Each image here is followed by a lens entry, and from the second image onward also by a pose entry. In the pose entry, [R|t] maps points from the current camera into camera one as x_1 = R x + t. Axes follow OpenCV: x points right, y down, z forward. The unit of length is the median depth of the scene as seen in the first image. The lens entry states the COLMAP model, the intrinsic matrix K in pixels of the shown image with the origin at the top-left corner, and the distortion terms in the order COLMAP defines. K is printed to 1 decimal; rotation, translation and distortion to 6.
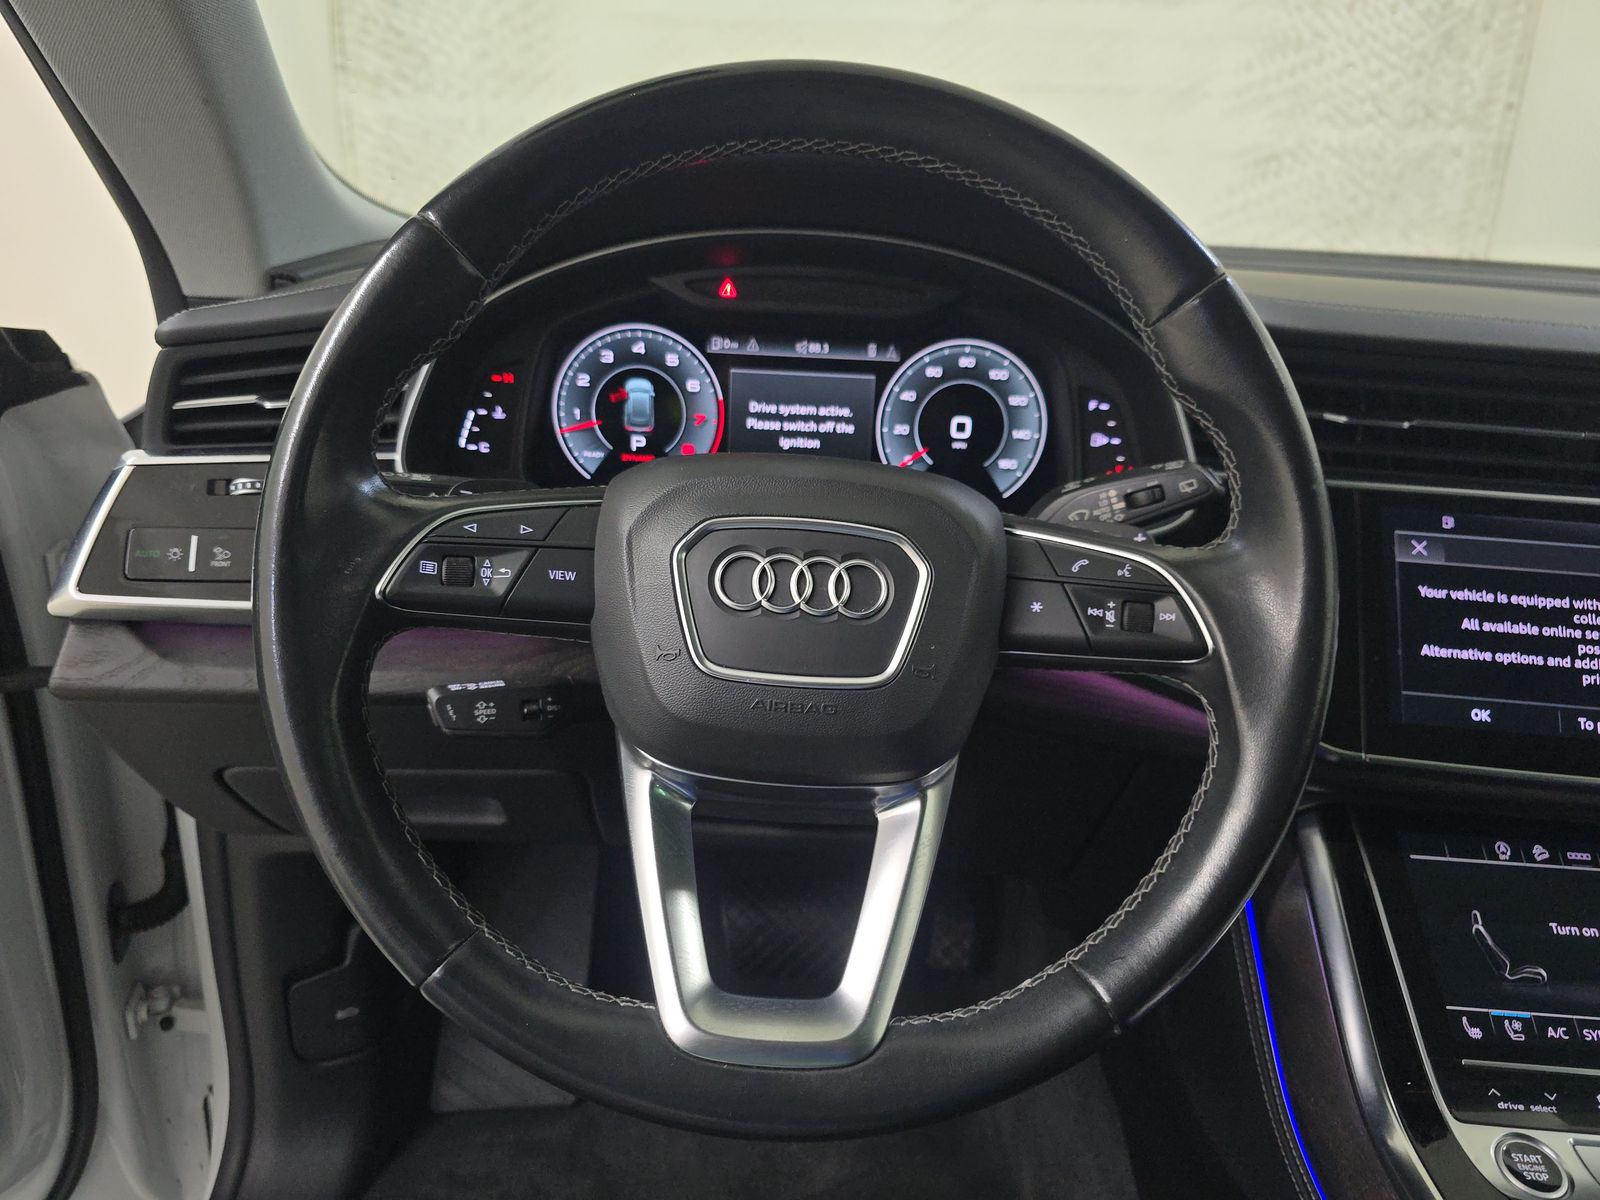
lens RADIAL K [[1054.4, 0, 796.3], [0, 1054.4, 595.5], [0, 0, 1]] dist [0.020058, -0.022375]
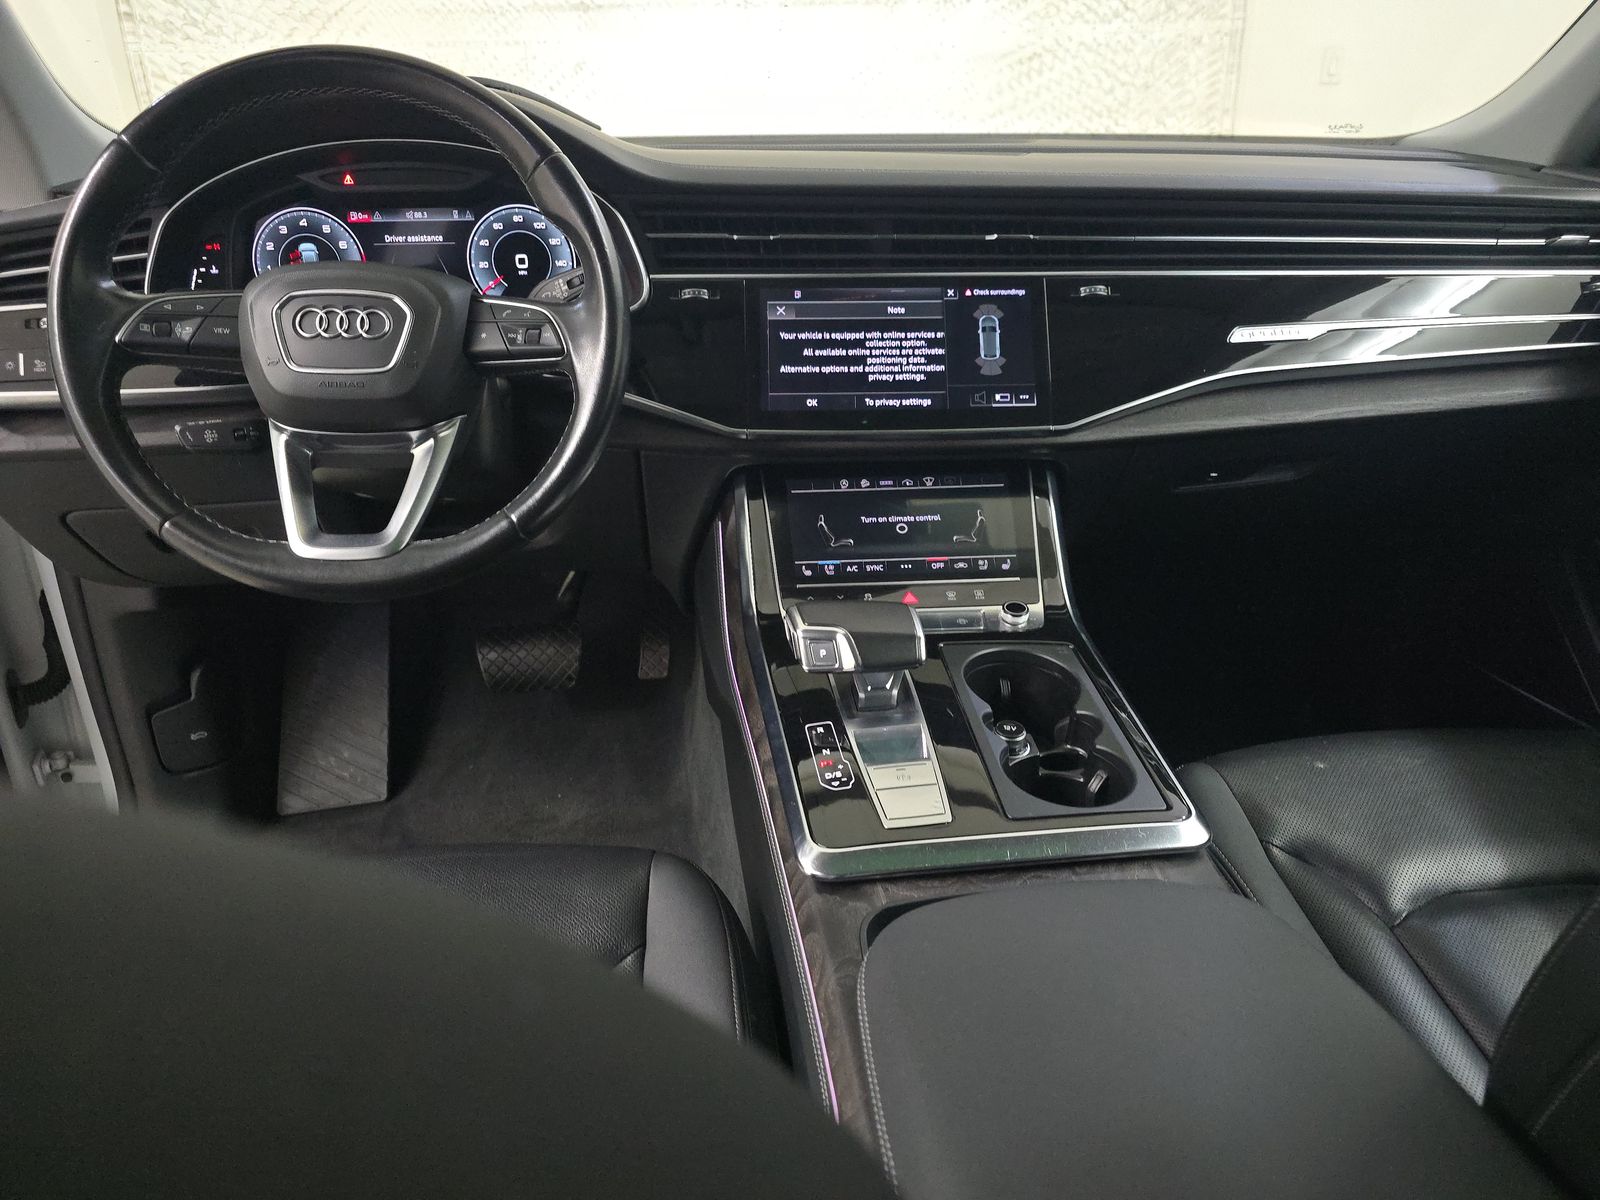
lens RADIAL K [[1054.4, 0, 812.3], [0, 1054.4, 608.6], [0, 0, 1]] dist [0.020058, -0.022375]
pose [[0.991399, -0.096934, 0.087928, 0.407148], [0.089732, 0.992546, 0.082464, 0.273749], [-0.095266, -0.073865, 0.992708, -0.677676]]
